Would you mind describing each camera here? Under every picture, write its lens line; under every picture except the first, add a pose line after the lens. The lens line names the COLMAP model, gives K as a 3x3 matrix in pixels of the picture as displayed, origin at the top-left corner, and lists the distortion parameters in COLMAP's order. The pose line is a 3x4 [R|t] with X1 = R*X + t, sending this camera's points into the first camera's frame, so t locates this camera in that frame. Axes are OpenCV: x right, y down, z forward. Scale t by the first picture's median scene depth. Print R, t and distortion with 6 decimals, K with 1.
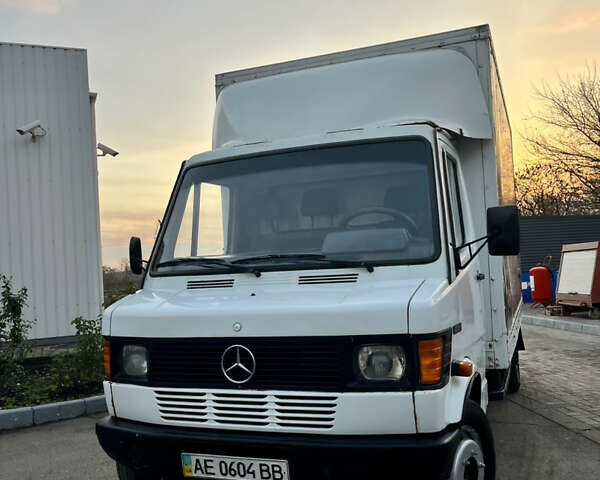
lens RADIAL K [[613.8, 0, 296.8], [0, 613.8, 249.2], [0, 0, 1]] dist [0.011675, 0.014929]
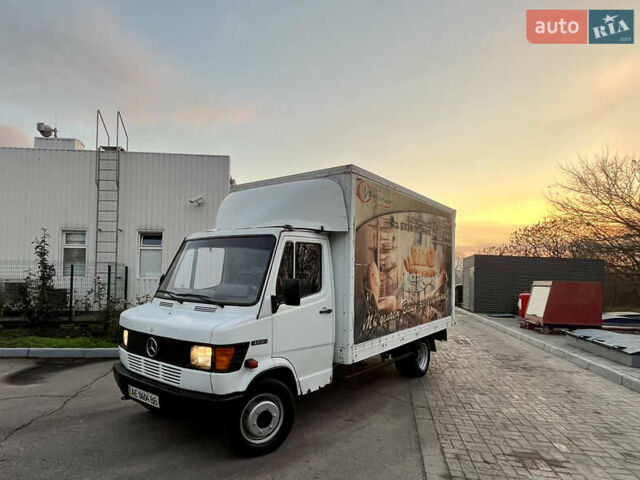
lens RADIAL K [[377.9, 0, 296.5], [0, 377.9, 268.6], [0, 0, 1]] dist [-0.004809, -0.001345]
pose [[0.957917, 0.067091, -0.279093, 0.532285], [-0.061004, 0.997673, 0.030448, -0.109158], [0.280487, -0.012141, 0.959781, -0.063015]]
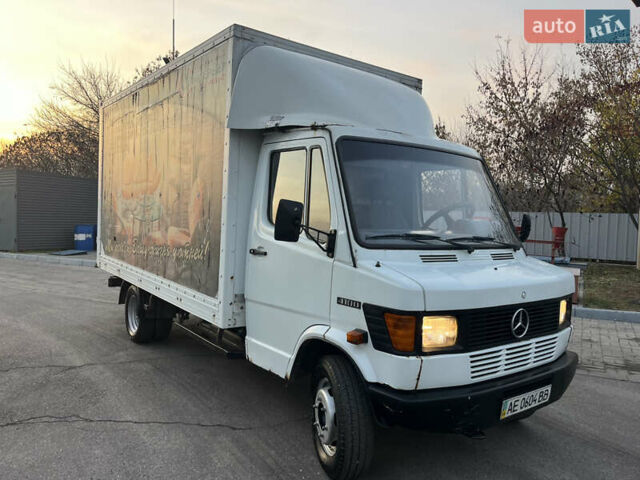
lens RADIAL K [[490.2, 0, 320.0], [0, 490.2, 240.0], [0, 0, 1]] dist [0.013388, -0.003815]
pose [[0.520321, 0.029764, 0.853452, -0.909666], [-0.088484, 0.995892, 0.019214, 0.021825], [-0.849374, -0.085515, 0.520817, 0.624119]]
